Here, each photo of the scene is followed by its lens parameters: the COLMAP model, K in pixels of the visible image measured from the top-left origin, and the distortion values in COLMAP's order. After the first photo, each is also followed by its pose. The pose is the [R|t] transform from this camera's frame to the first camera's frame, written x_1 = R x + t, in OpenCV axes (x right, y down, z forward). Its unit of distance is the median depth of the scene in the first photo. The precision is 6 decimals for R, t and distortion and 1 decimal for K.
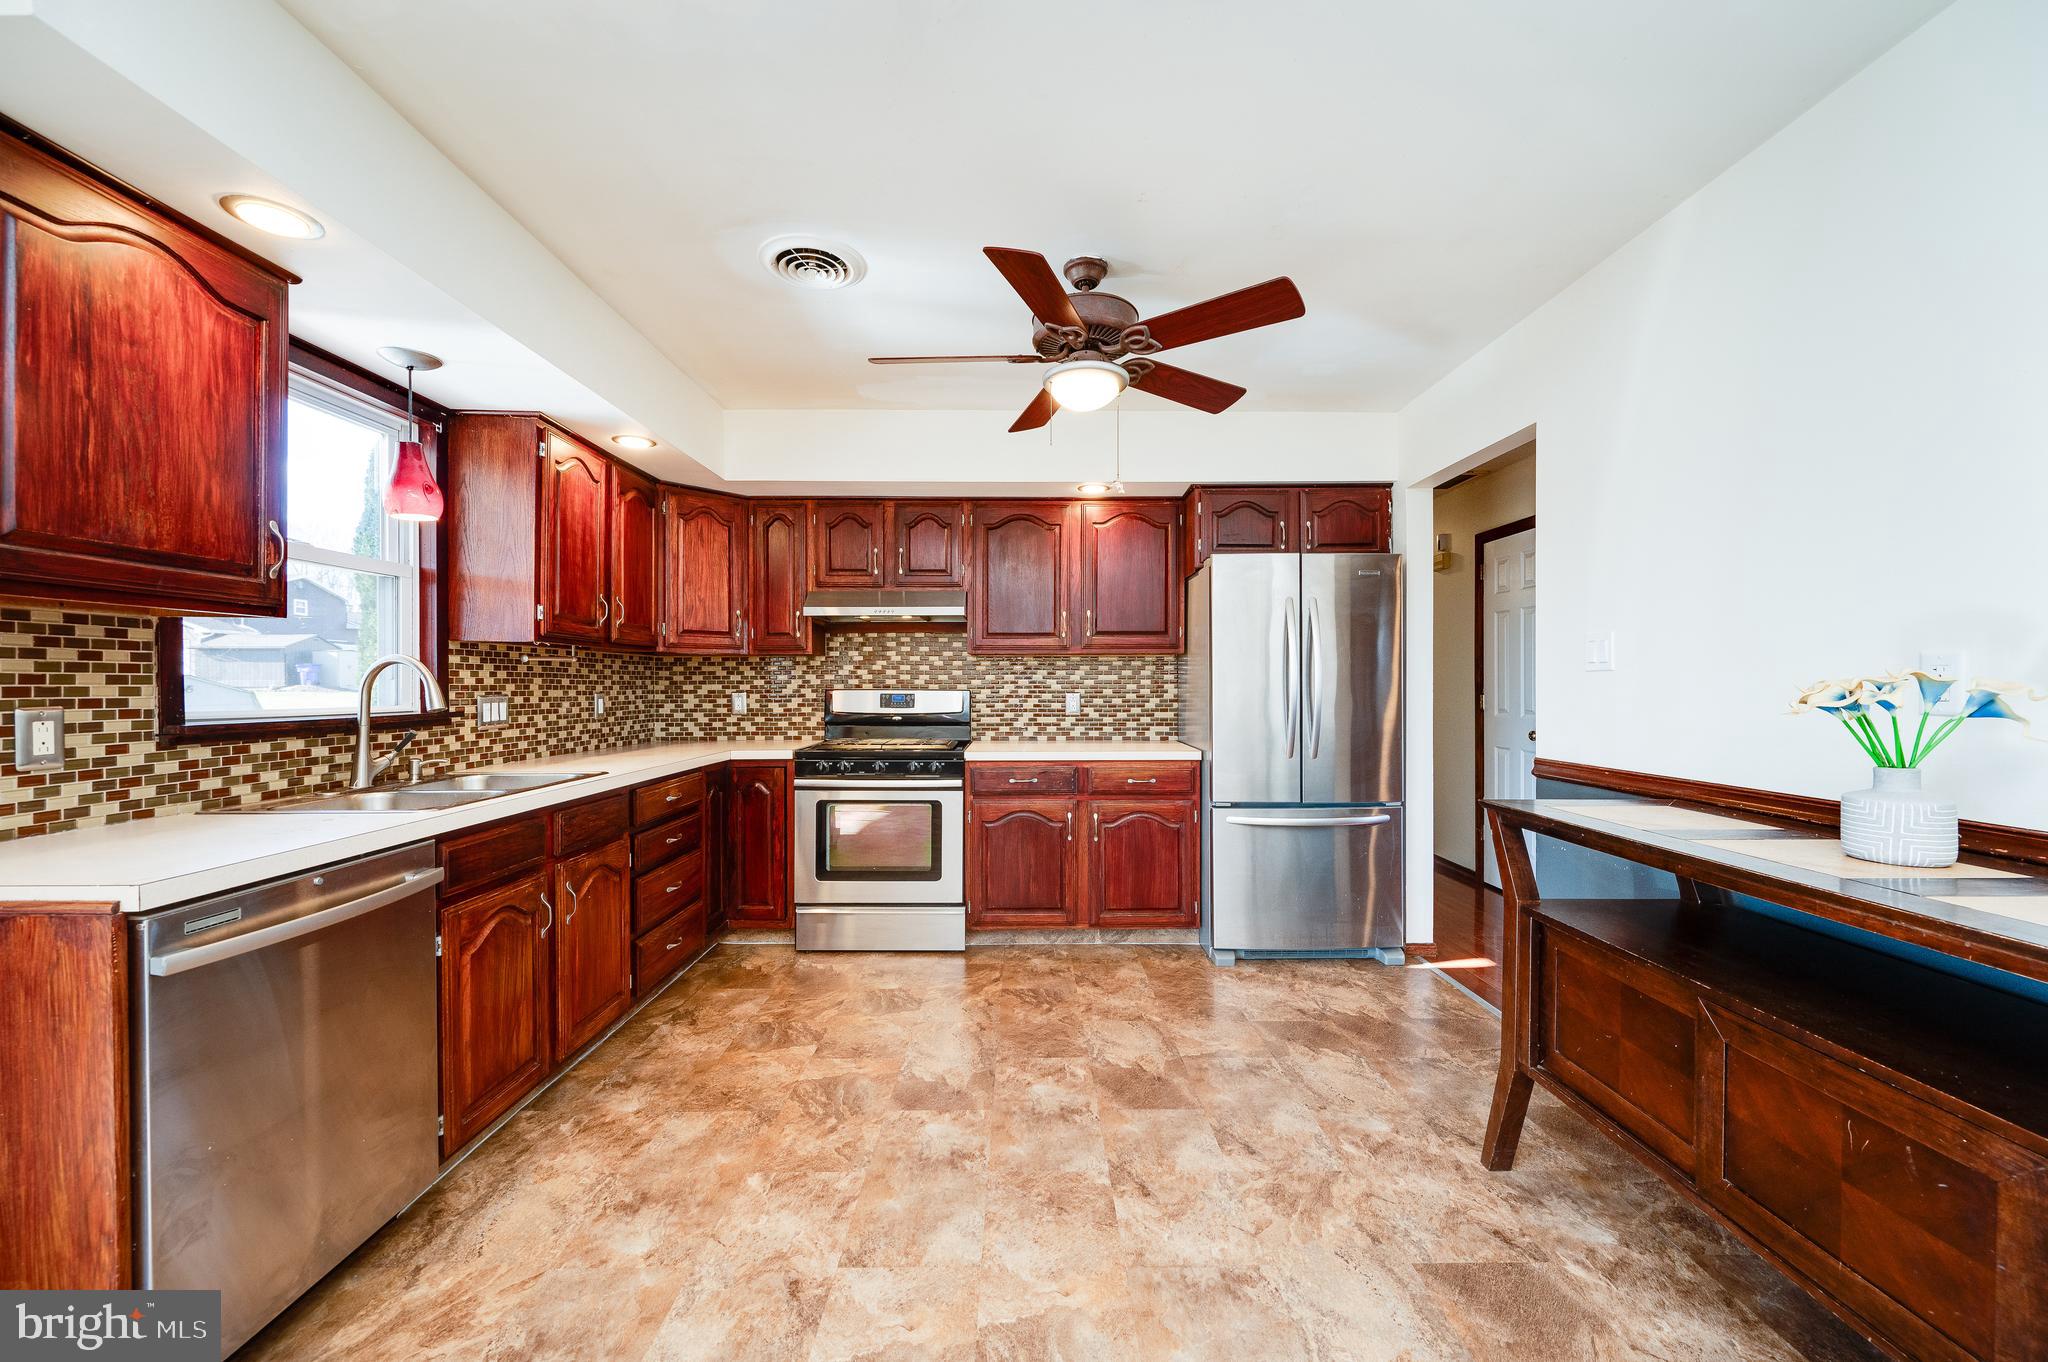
lens RADIAL K [[807.4, 0, 1041.5], [0, 807.4, 686.5], [0, 0, 1]] dist [-0.007523, 0.000996]
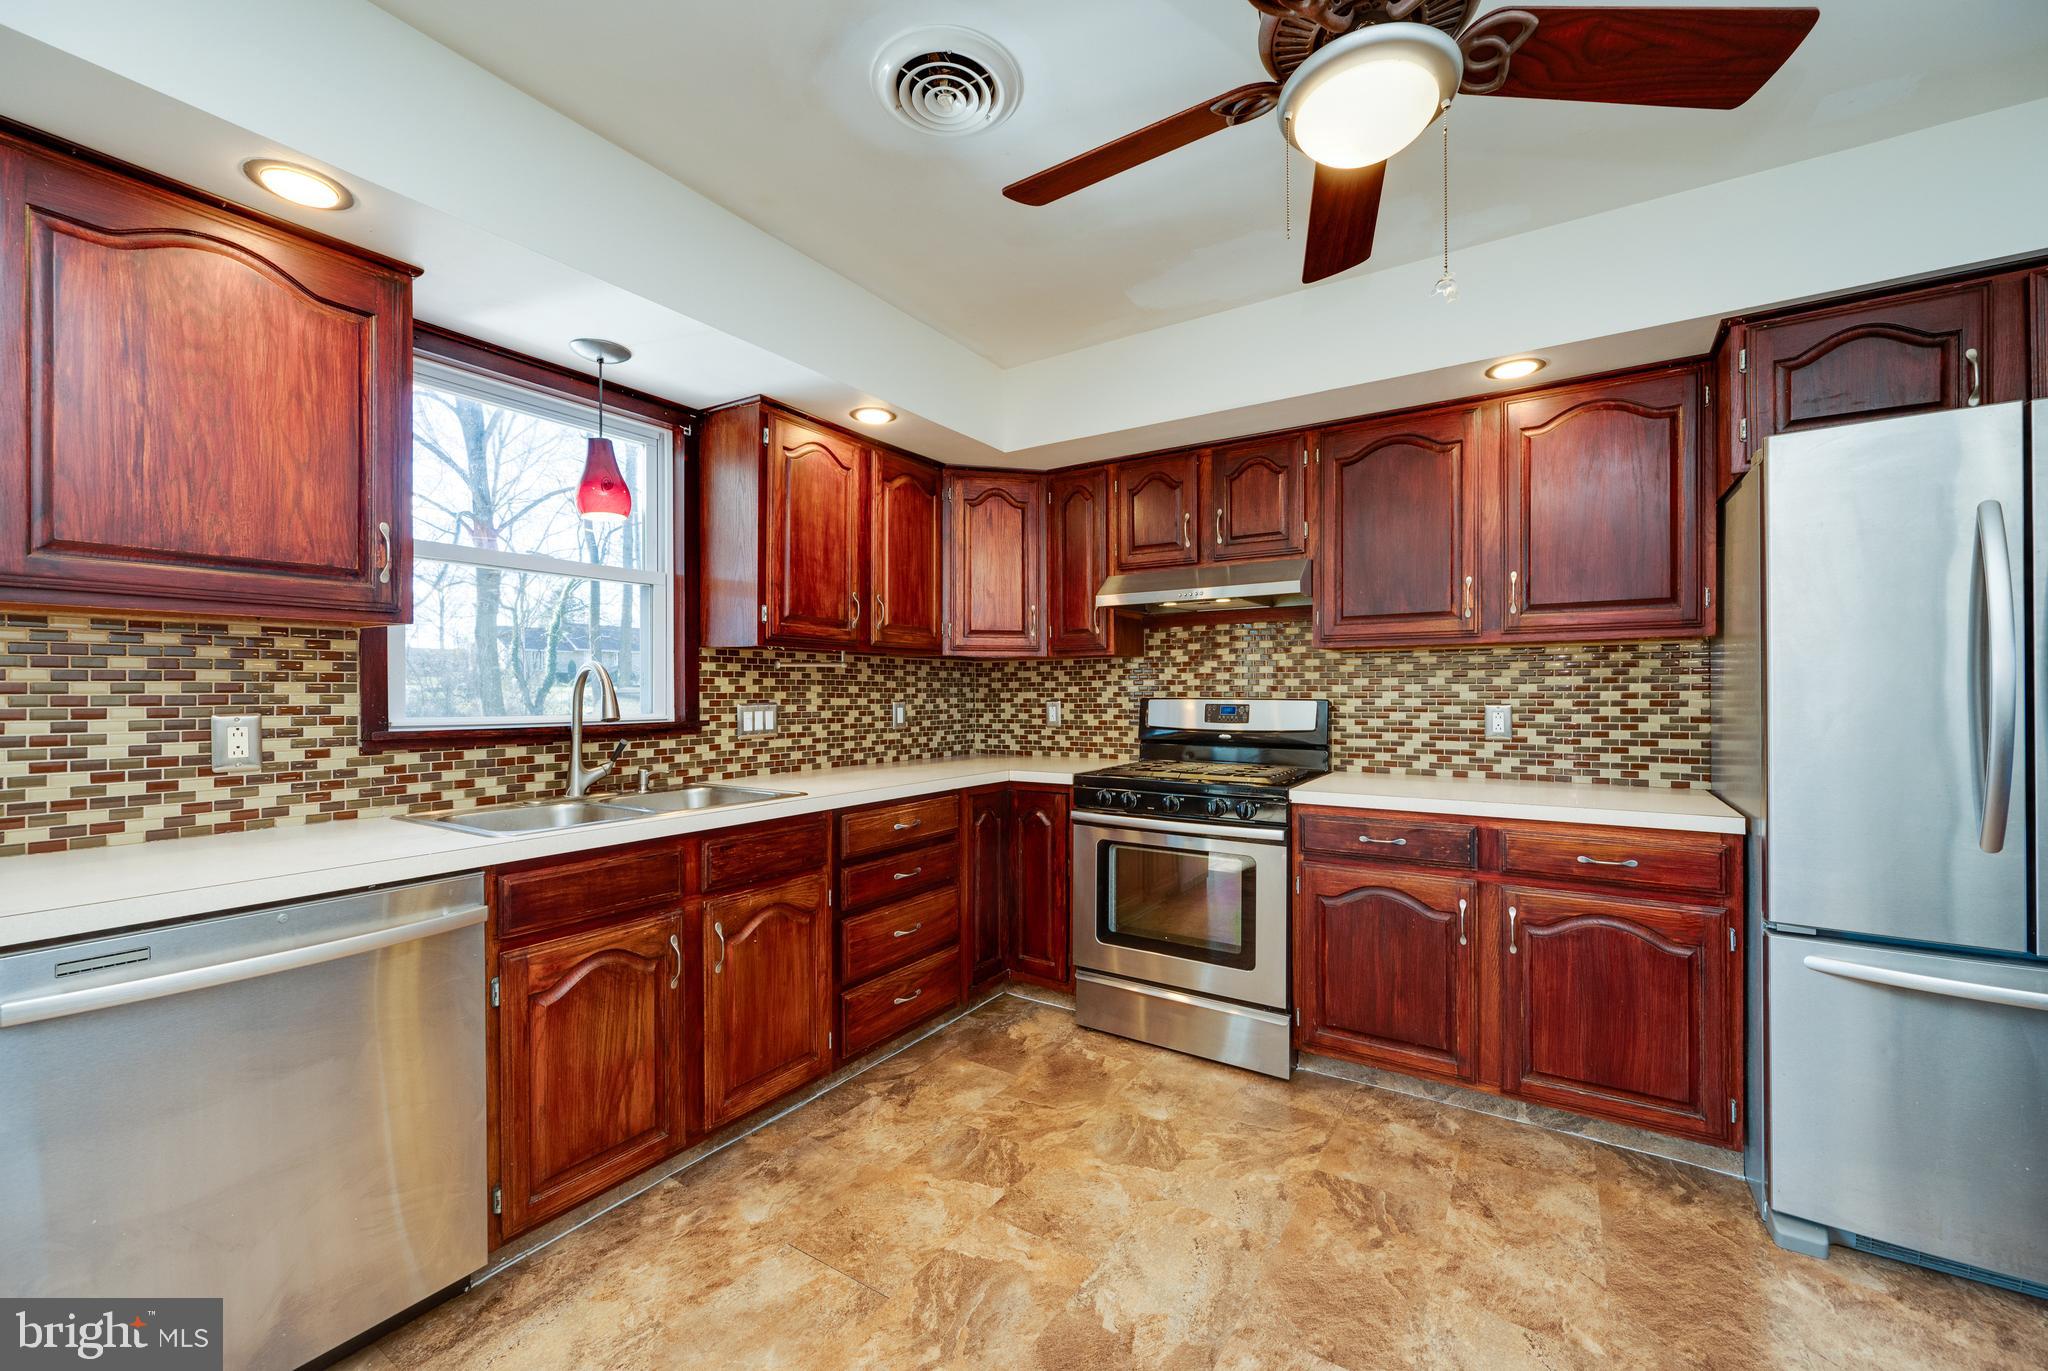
lens RADIAL K [[807.4, 0, 1025.3], [0, 807.4, 694.2], [0, 0, 1]] dist [-0.007523, 0.000996]
pose [[0.826280, 0.000186, -0.563260, 0.119460], [-0.000223, 1.000000, 0.000002, -0.000550], [0.563260, 0.000124, 0.826280, 0.346231]]
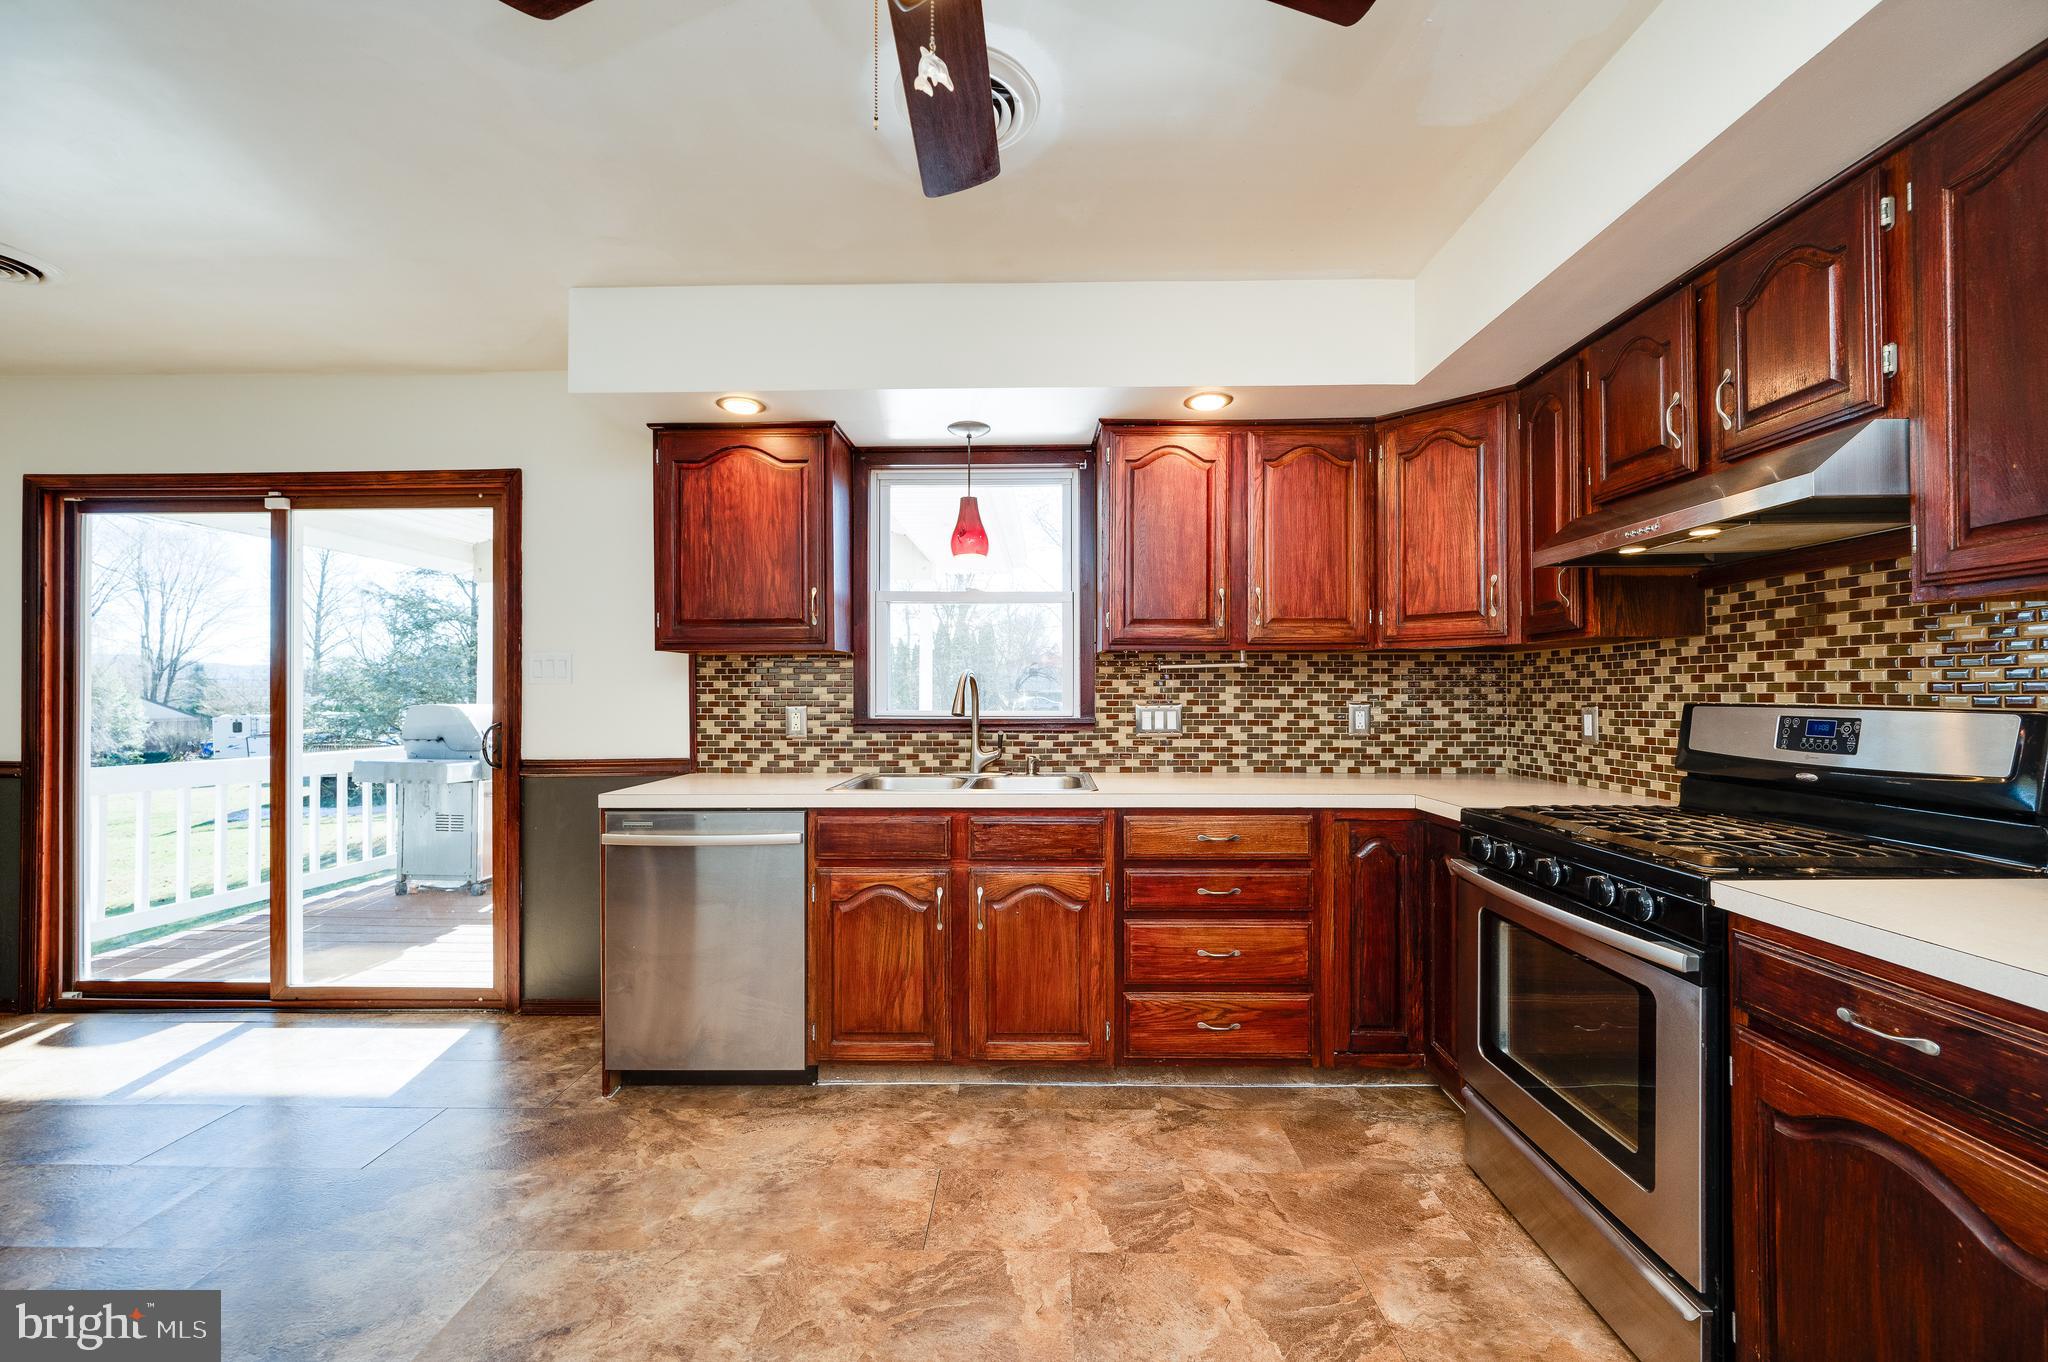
lens RADIAL K [[807.4, 0, 1035.9], [0, 807.4, 687.2], [0, 0, 1]] dist [-0.007523, 0.000996]
pose [[-0.037098, -0.005701, -0.999295, 0.312921], [-0.002150, 0.999982, -0.005625, -0.003851], [0.999309, 0.001939, -0.037109, 0.805009]]
